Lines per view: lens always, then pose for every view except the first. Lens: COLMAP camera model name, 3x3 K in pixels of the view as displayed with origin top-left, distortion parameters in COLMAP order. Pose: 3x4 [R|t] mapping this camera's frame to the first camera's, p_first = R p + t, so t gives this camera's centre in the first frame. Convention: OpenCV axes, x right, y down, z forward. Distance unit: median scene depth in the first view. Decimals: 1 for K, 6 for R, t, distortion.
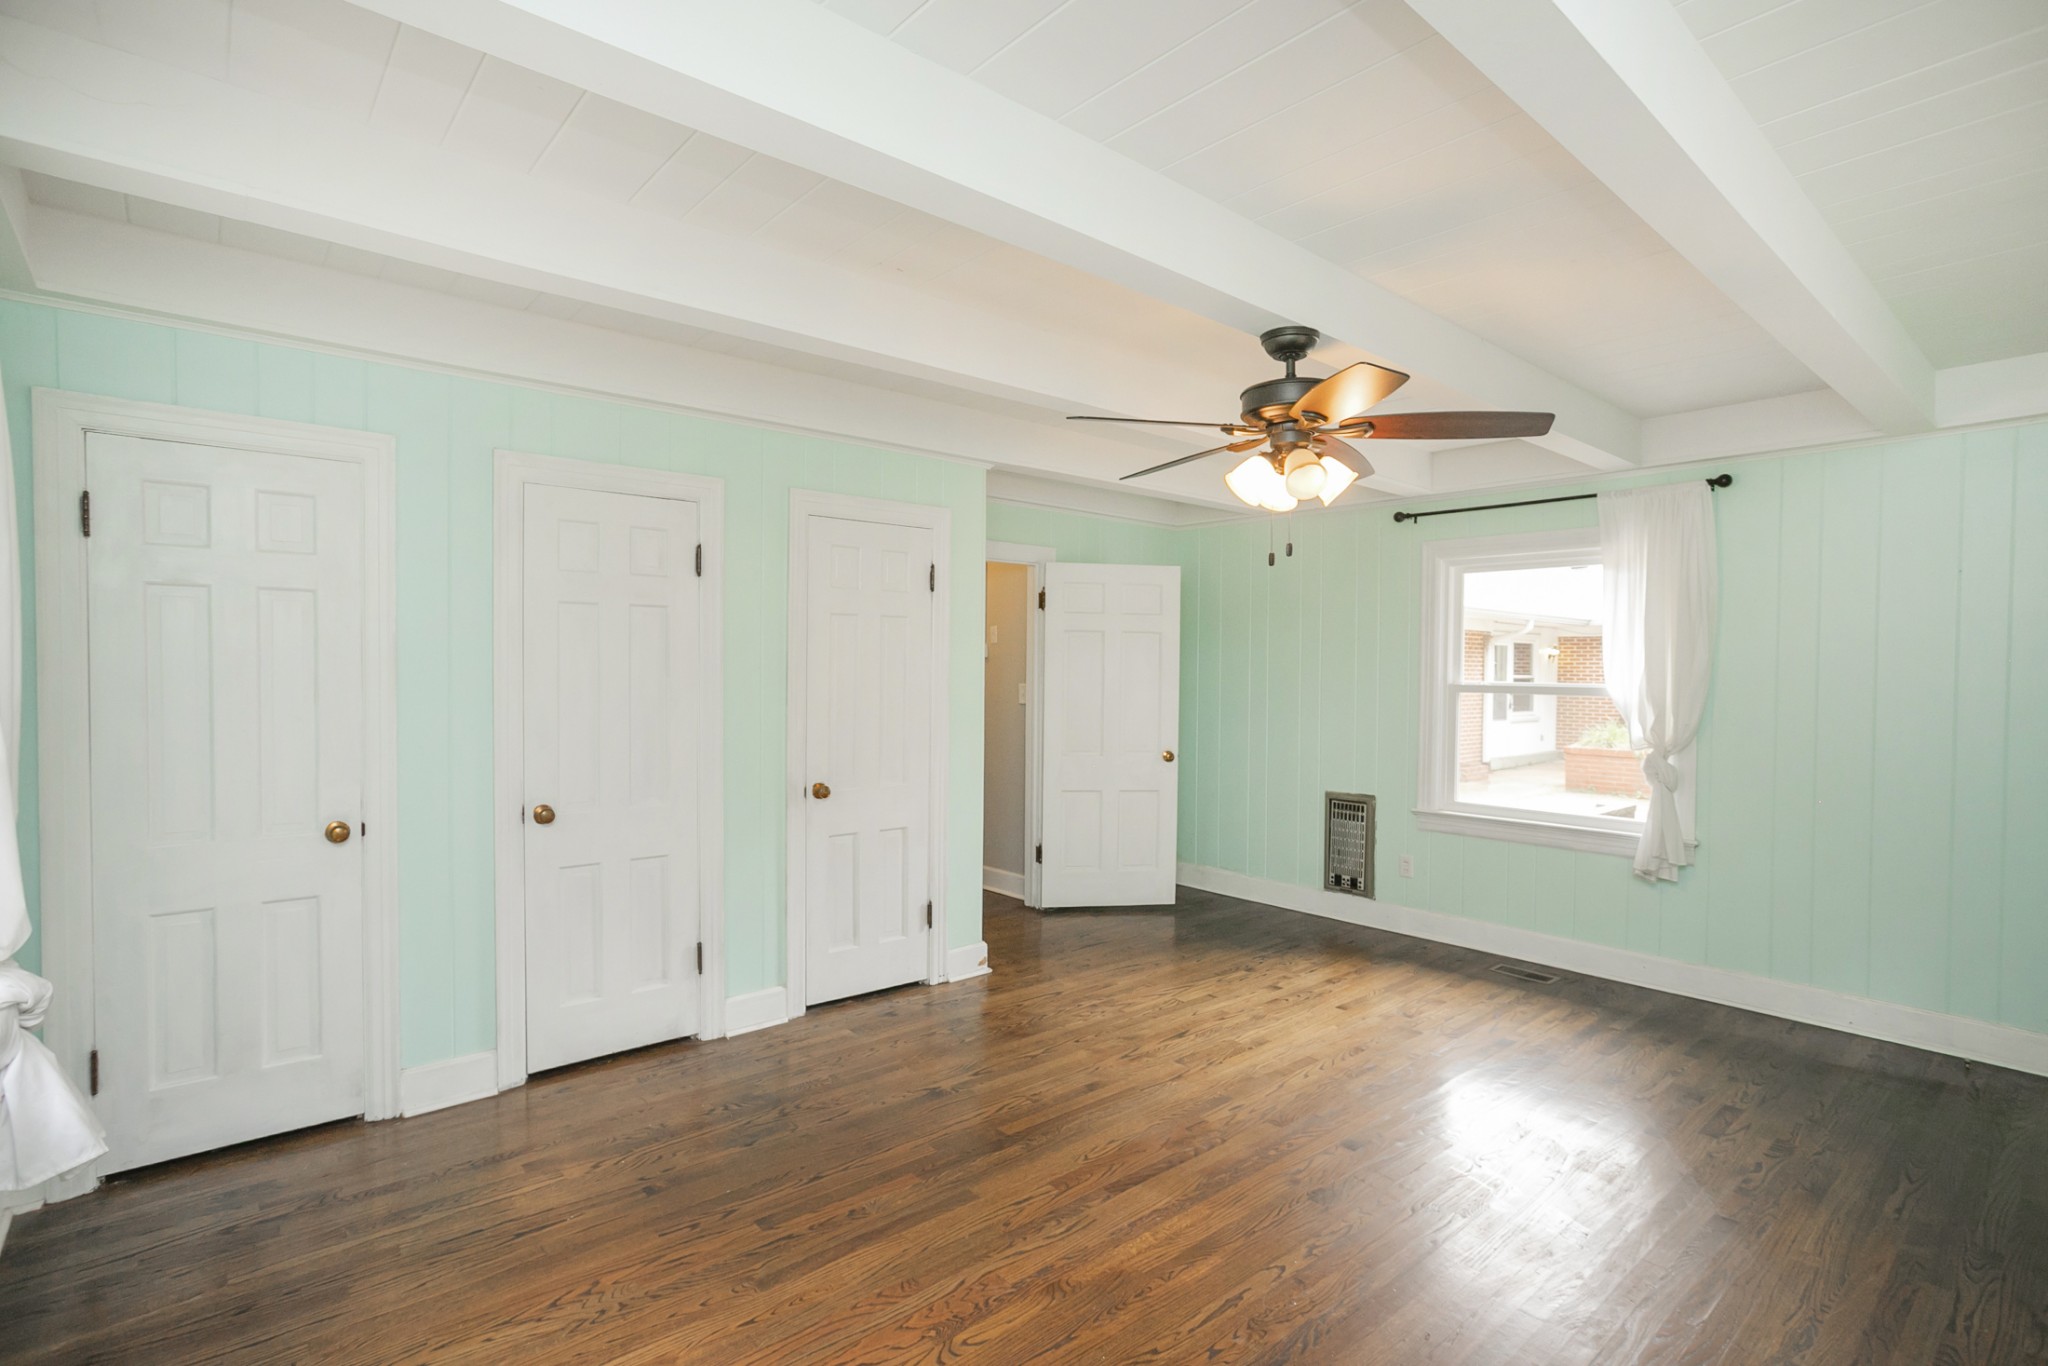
lens RADIAL K [[891.3, 0, 1027.9], [0, 891.3, 679.8], [0, 0, 1]] dist [-0.001512, -0.000078]
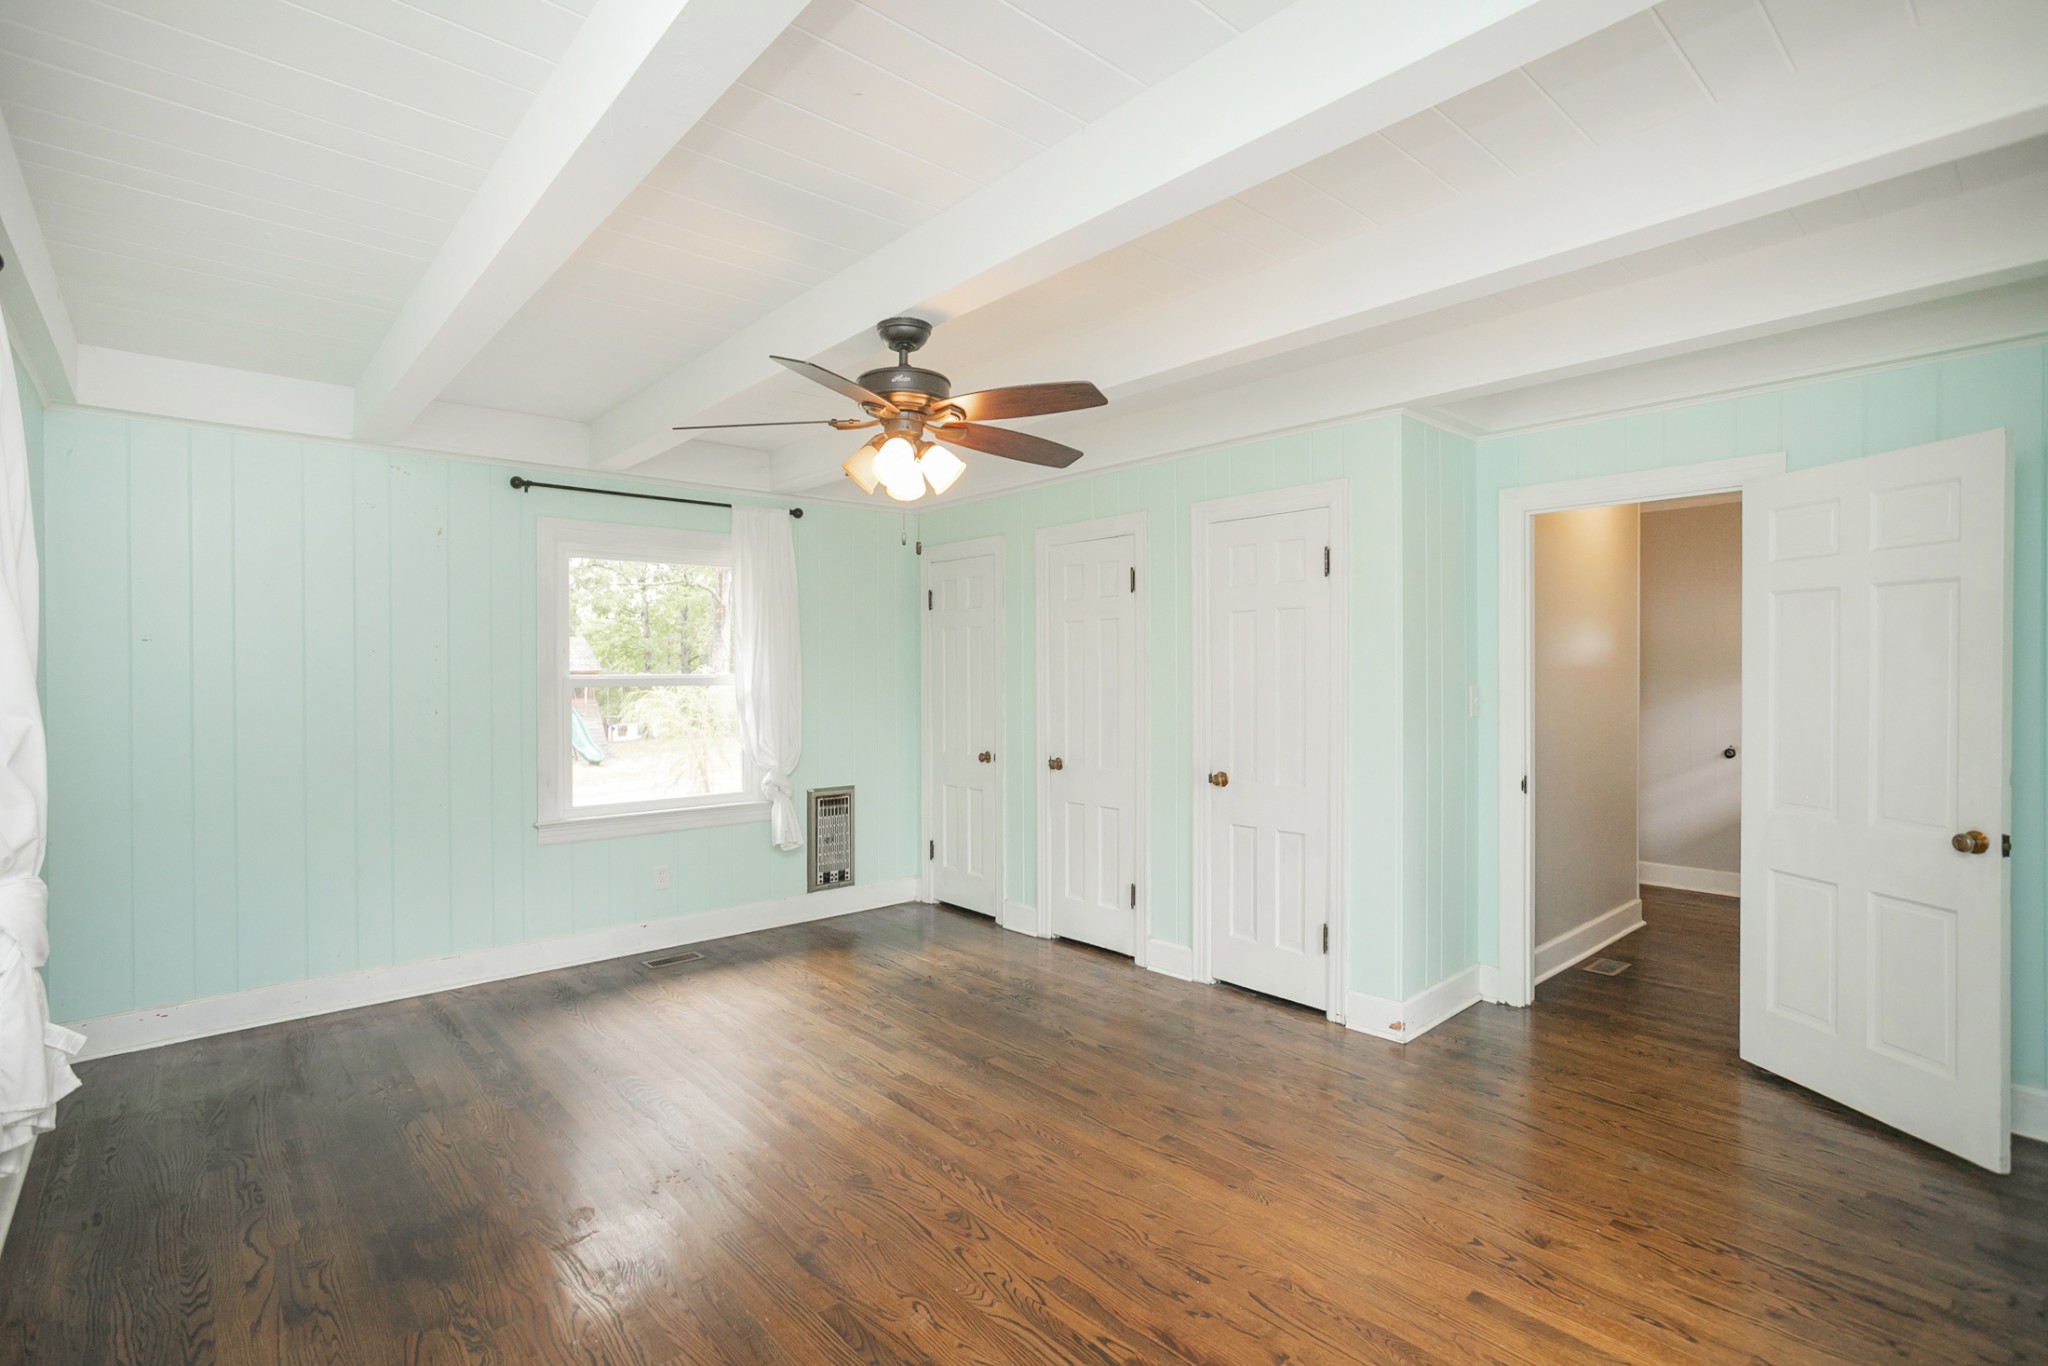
lens RADIAL K [[983.1, 0, 1036.3], [0, 983.1, 684.4], [0, 0, 1]] dist [-0.003693, 0.016039]
pose [[0.070686, 0.010144, -0.997447, 1.108949], [0.000398, 0.999948, 0.010198, 0.000000], [0.997499, -0.001118, 0.070678, 0.849840]]
